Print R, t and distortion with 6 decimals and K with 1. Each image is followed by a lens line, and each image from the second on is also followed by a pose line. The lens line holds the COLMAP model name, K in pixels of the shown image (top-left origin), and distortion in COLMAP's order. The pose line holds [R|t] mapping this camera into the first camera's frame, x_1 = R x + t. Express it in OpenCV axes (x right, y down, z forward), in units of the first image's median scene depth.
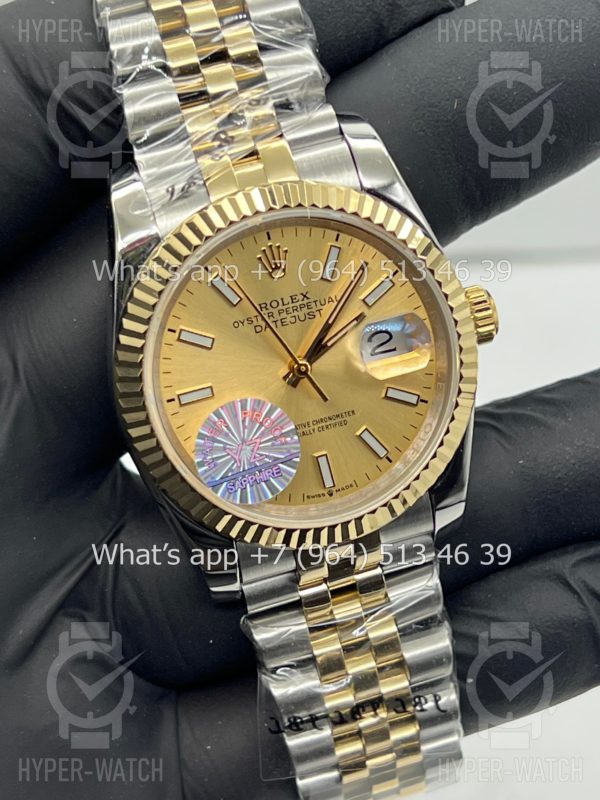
lens RADIAL K [[1800.2, 0, 300.0], [0, 1800.2, 400.0], [0, 0, 1]] dist [0.157503, 0.082226]
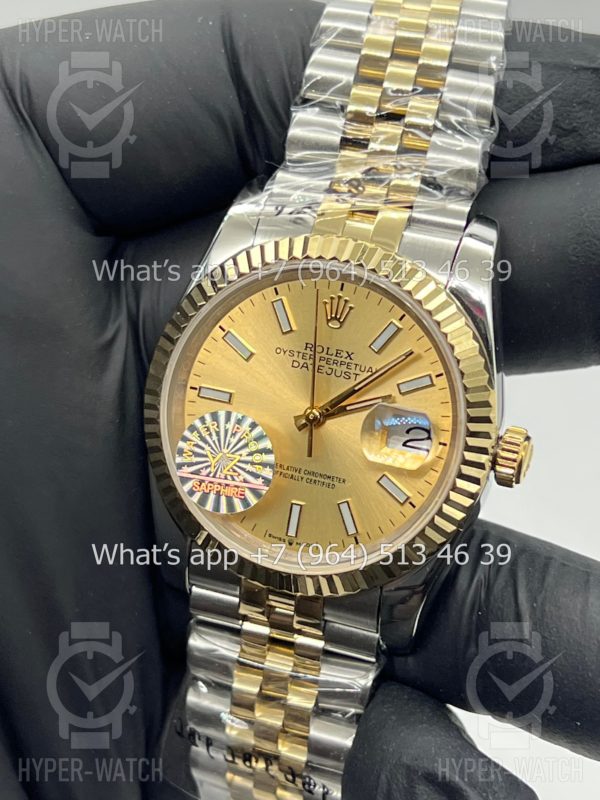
lens RADIAL K [[1800.2, 0, 300.0], [0, 1800.2, 400.0], [0, 0, 1]] dist [0.157503, 0.082226]
pose [[0.818193, 0.433371, -0.377823, 0.374870], [-0.456077, 0.889349, 0.032447, -0.055557], [0.350078, 0.145769, 0.925309, 0.051160]]
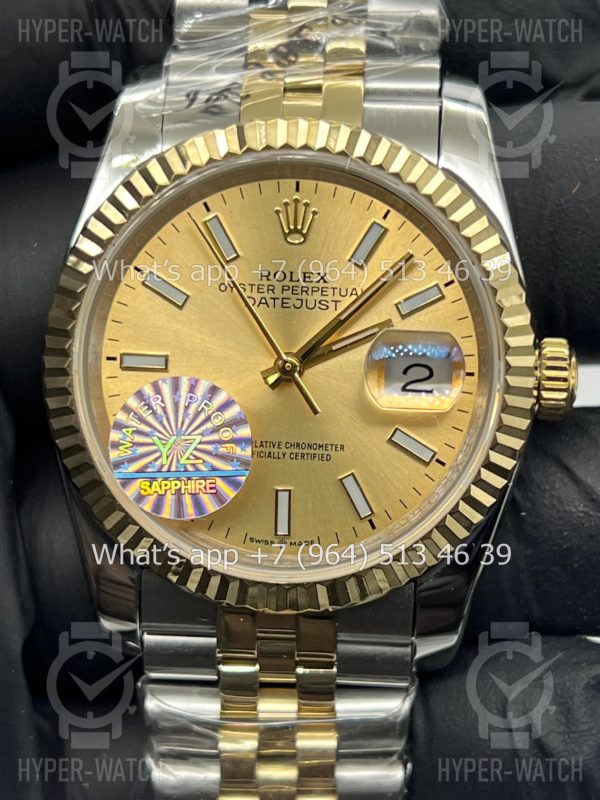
lens RADIAL K [[1800.2, 0, 300.0], [0, 1800.2, 400.0], [0, 0, 1]] dist [0.157503, 0.082226]
pose [[0.938569, 0.275711, -0.207539, 0.163282], [-0.298631, 0.950296, -0.088071, 0.059400], [0.172942, 0.144638, 0.974254, 0.274757]]
